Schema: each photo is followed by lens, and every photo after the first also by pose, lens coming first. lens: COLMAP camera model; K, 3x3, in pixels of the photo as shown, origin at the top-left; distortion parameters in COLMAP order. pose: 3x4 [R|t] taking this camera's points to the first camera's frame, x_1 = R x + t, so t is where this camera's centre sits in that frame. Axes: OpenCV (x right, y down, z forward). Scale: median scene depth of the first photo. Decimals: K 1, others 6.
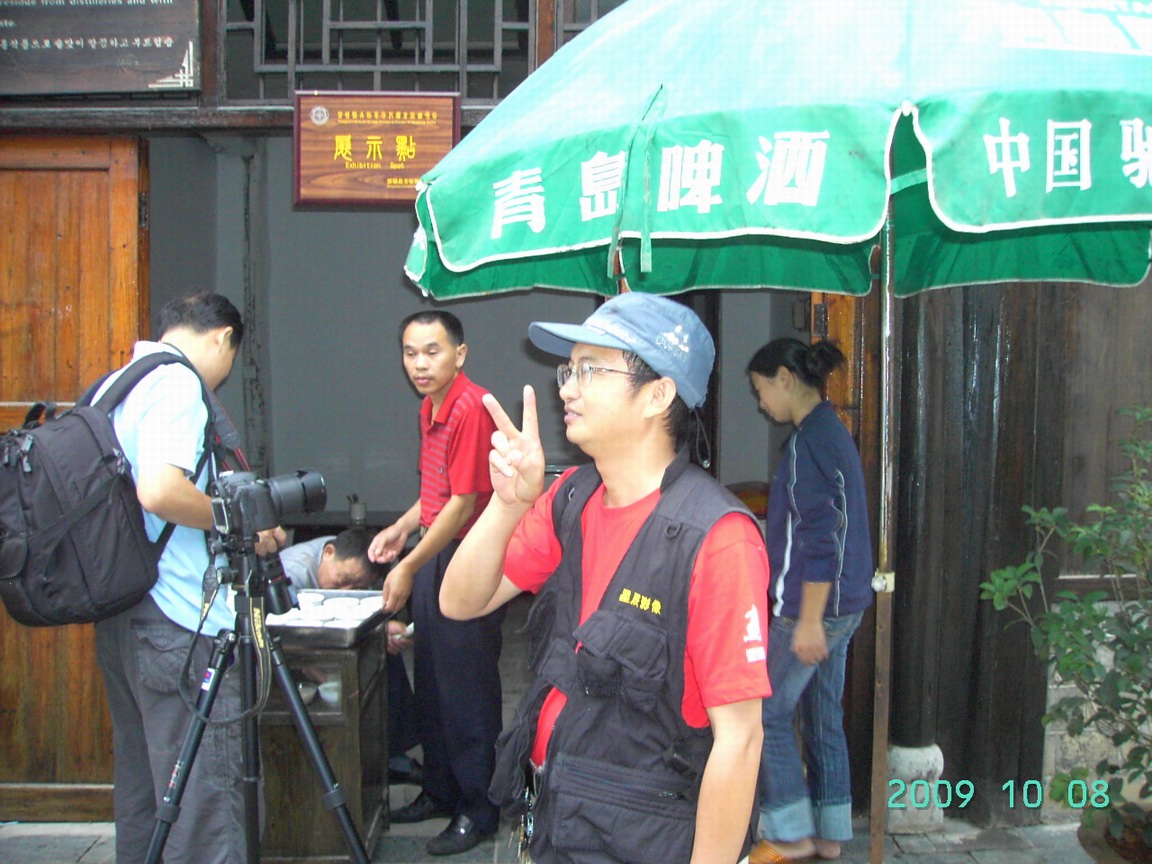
lens RADIAL K [[1158.5, 0, 580.8], [0, 1158.5, 424.4], [0, 0, 1]] dist [-0.104398, 0.000000]
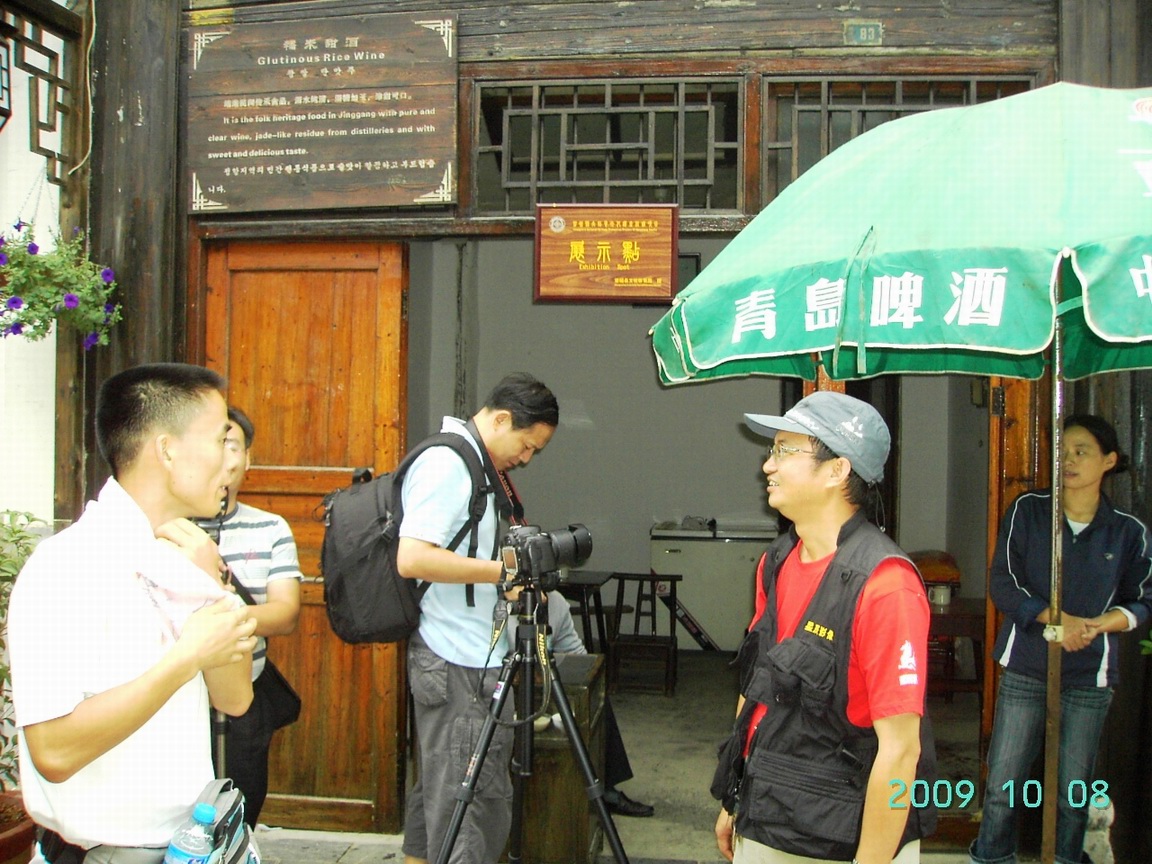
lens RADIAL K [[1158.5, 0, 581.2], [0, 1158.5, 437.4], [0, 0, 1]] dist [-0.104398, 0.000000]
pose [[0.989635, 0.007380, -0.143414, -0.033863], [-0.014178, 0.998820, -0.046439, 0.001706], [0.142902, 0.047991, 0.988573, -0.154348]]
